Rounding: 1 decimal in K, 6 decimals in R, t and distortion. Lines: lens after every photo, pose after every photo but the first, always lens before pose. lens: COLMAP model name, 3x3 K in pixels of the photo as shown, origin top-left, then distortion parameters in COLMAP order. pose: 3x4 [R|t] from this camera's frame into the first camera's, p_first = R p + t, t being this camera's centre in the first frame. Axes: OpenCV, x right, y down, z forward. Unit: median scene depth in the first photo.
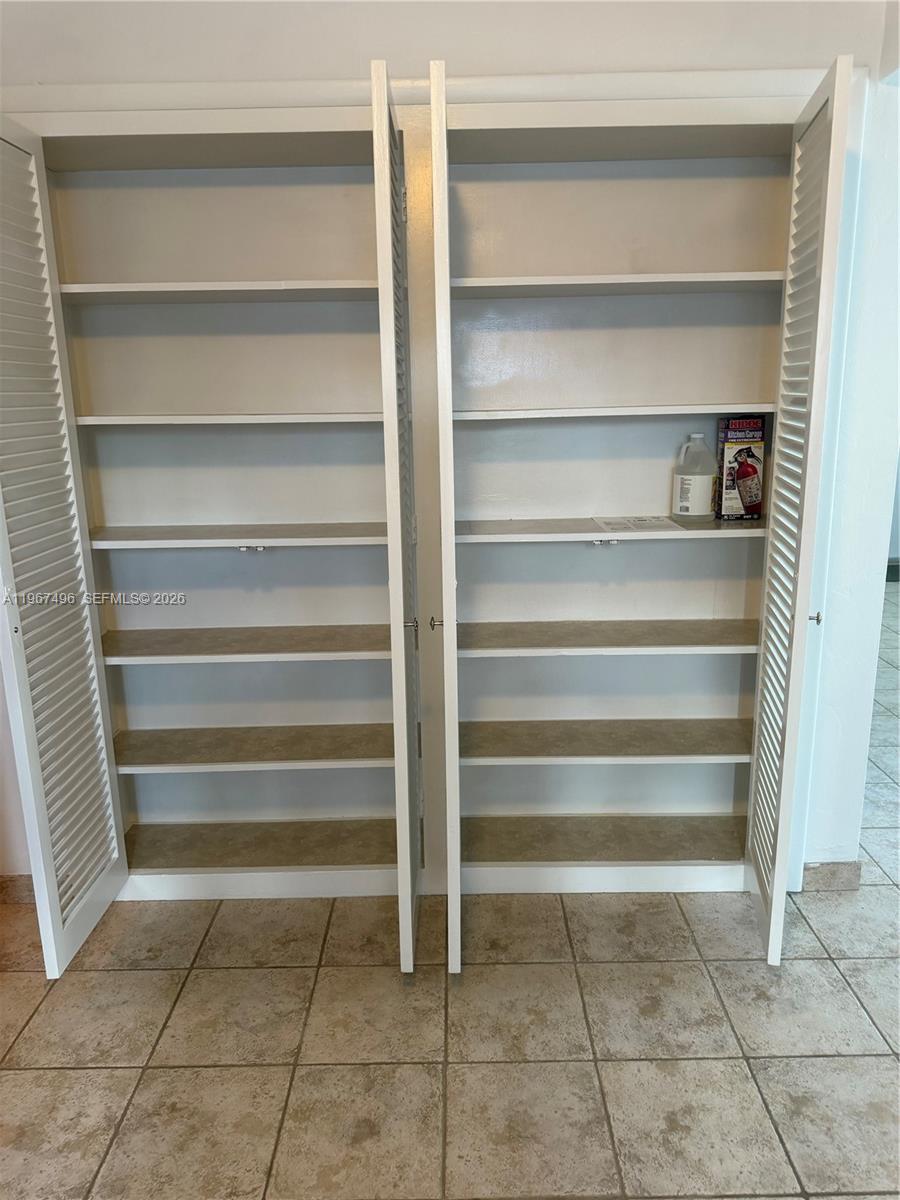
lens RADIAL K [[850.5, 0, 454.6], [0, 850.5, 603.1], [0, 0, 1]] dist [0.029000, -0.020865]
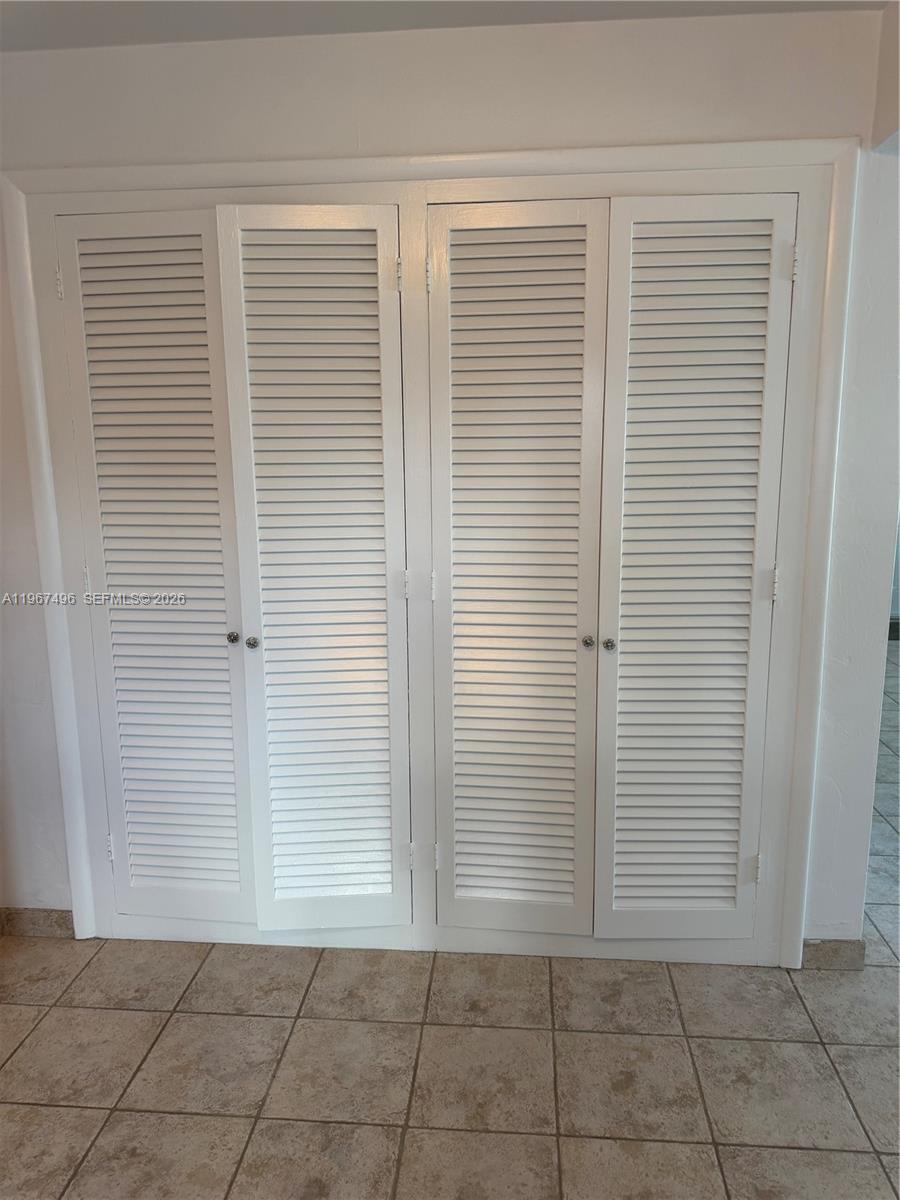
lens RADIAL K [[850.5, 0, 452.2], [0, 850.5, 605.0], [0, 0, 1]] dist [0.029000, -0.020865]
pose [[0.996423, 0.024100, -0.081000, 0.101433], [-0.027725, 0.998650, -0.043931, -0.021481], [0.079832, 0.046019, 0.995745, -0.009365]]
